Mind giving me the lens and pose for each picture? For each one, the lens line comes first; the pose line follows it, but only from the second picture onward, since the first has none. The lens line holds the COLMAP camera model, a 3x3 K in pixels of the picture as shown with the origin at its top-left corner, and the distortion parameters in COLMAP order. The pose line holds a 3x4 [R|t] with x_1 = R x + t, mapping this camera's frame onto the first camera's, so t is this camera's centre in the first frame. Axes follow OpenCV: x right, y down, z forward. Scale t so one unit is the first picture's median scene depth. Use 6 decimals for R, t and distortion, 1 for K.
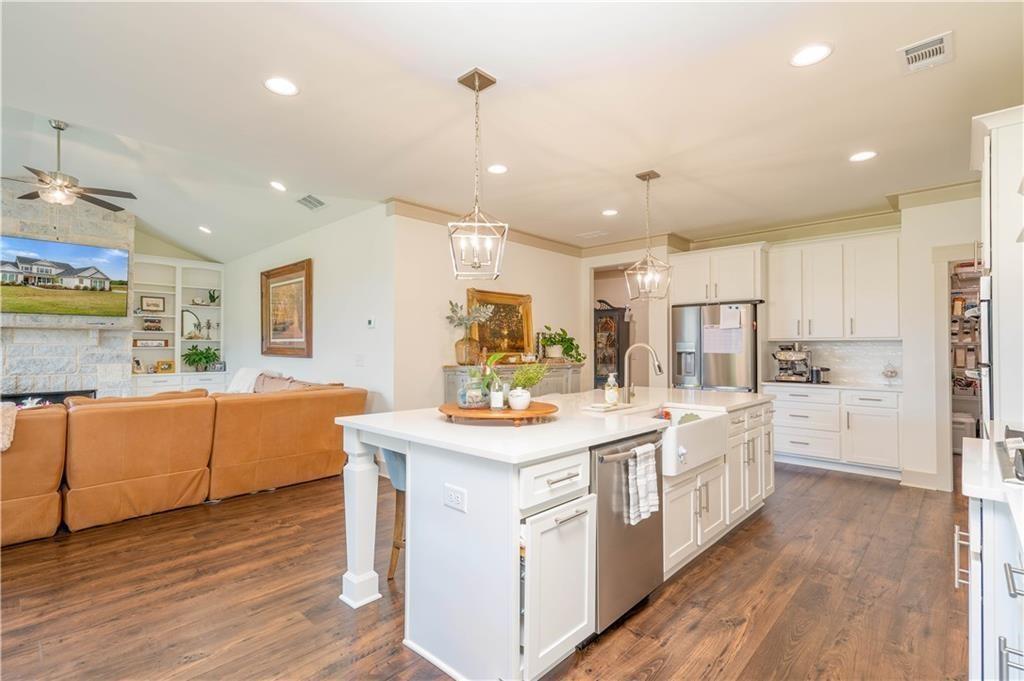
lens RADIAL K [[477.6, 0, 508.5], [0, 477.6, 339.9], [0, 0, 1]] dist [-0.001260, -0.000023]
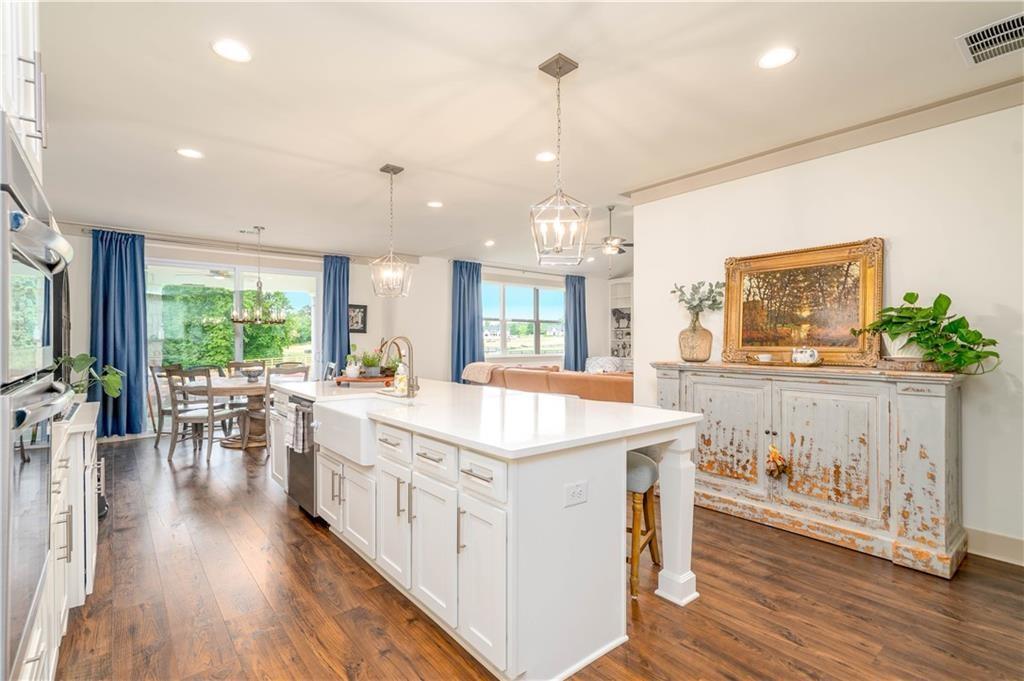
lens RADIAL K [[477.6, 0, 508.6], [0, 477.6, 345.7], [0, 0, 1]] dist [-0.001260, -0.000023]
pose [[-0.120298, -0.005374, -0.992723, 0.678611], [0.002786, 0.999980, -0.005751, 0.028732], [0.992734, -0.003458, -0.120280, 0.741702]]
